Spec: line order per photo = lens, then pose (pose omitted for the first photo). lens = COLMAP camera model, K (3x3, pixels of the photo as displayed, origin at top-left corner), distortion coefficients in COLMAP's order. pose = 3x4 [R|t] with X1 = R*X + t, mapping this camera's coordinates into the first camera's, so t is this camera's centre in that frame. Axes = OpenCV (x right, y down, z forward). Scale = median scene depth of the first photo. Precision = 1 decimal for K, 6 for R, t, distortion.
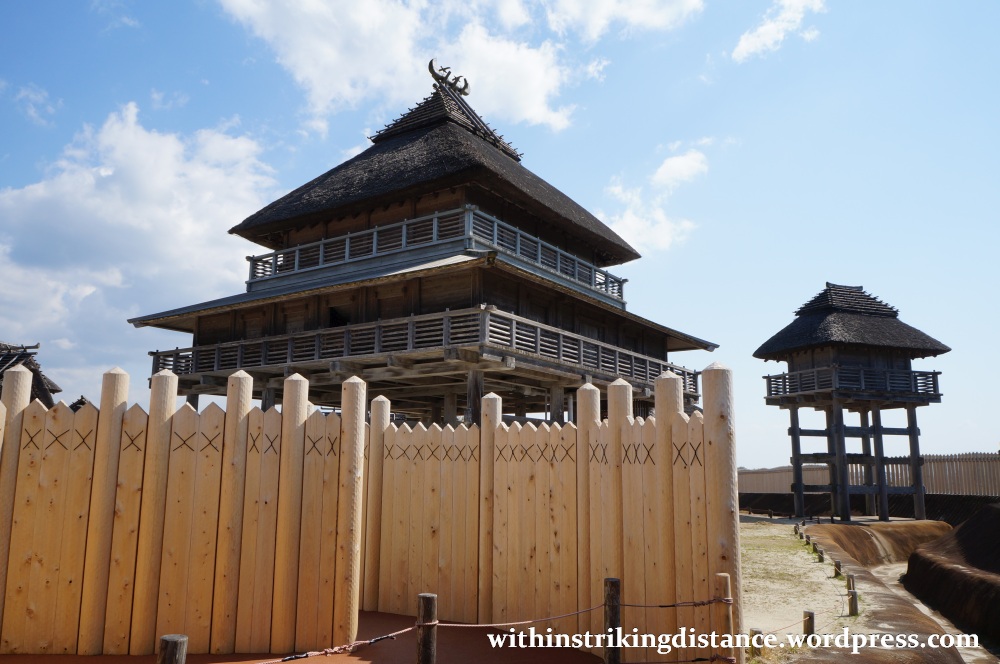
lens RADIAL K [[783.7, 0, 500.3], [0, 783.7, 332.2], [0, 0, 1]] dist [-0.024873, -0.008285]
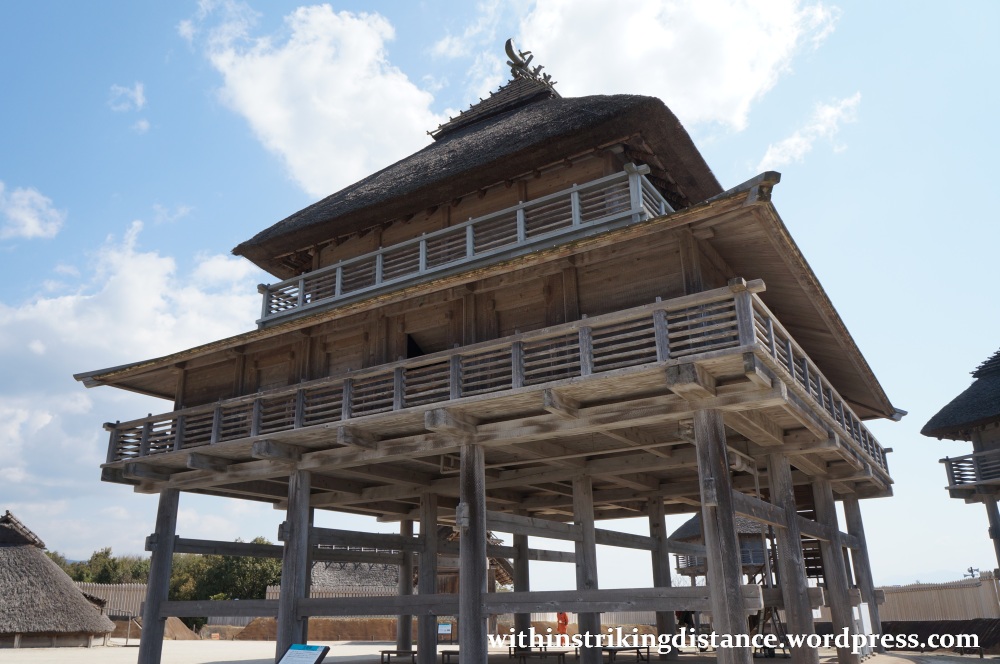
lens RADIAL K [[783.7, 0, 500.4], [0, 783.7, 327.6], [0, 0, 1]] dist [-0.024873, -0.008285]
pose [[0.998967, -0.012441, 0.043714, -0.159991], [0.019454, 0.986287, -0.163890, 0.062292], [-0.041075, 0.164571, 0.985510, 0.359198]]
